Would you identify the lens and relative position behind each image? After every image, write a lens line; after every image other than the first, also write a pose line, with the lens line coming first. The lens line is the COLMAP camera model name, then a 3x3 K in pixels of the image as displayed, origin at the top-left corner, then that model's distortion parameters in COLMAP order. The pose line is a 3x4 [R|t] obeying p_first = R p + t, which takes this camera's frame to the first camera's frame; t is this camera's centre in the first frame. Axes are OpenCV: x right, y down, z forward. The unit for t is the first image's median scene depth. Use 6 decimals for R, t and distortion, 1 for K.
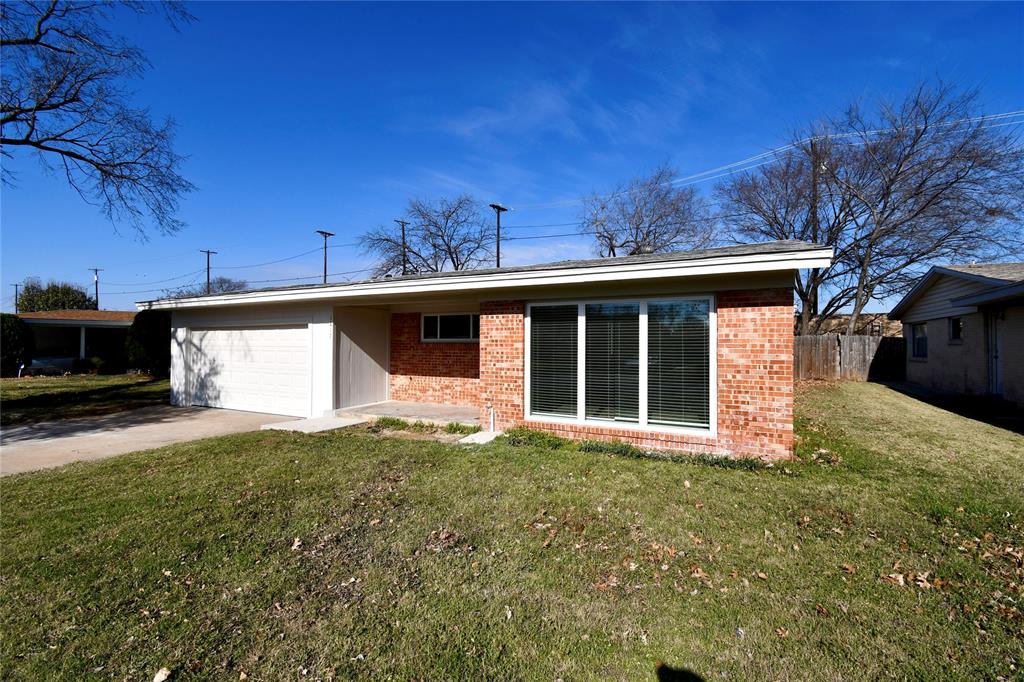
lens RADIAL K [[443.7, 0, 509.2], [0, 443.7, 335.7], [0, 0, 1]] dist [0.000172, -0.000622]
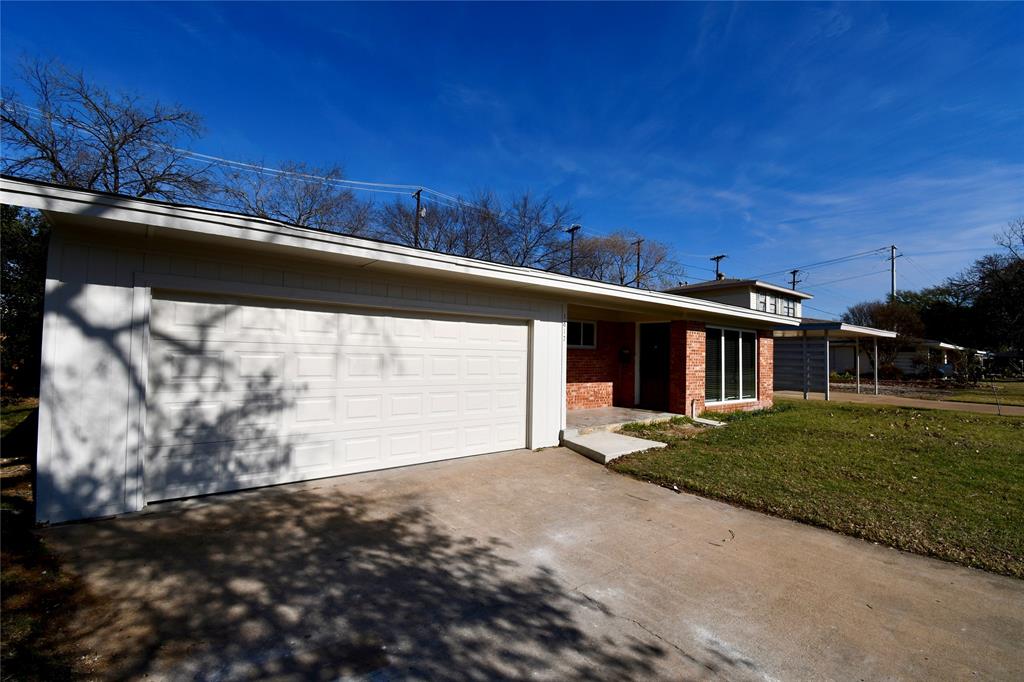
lens RADIAL K [[443.7, 0, 509.2], [0, 443.7, 335.7], [0, 0, 1]] dist [0.000172, -0.000622]
pose [[0.414915, 0.044906, 0.908751, -1.012175], [-0.039496, 0.998729, -0.031319, 0.021159], [-0.909003, -0.022897, 0.416161, 0.644929]]
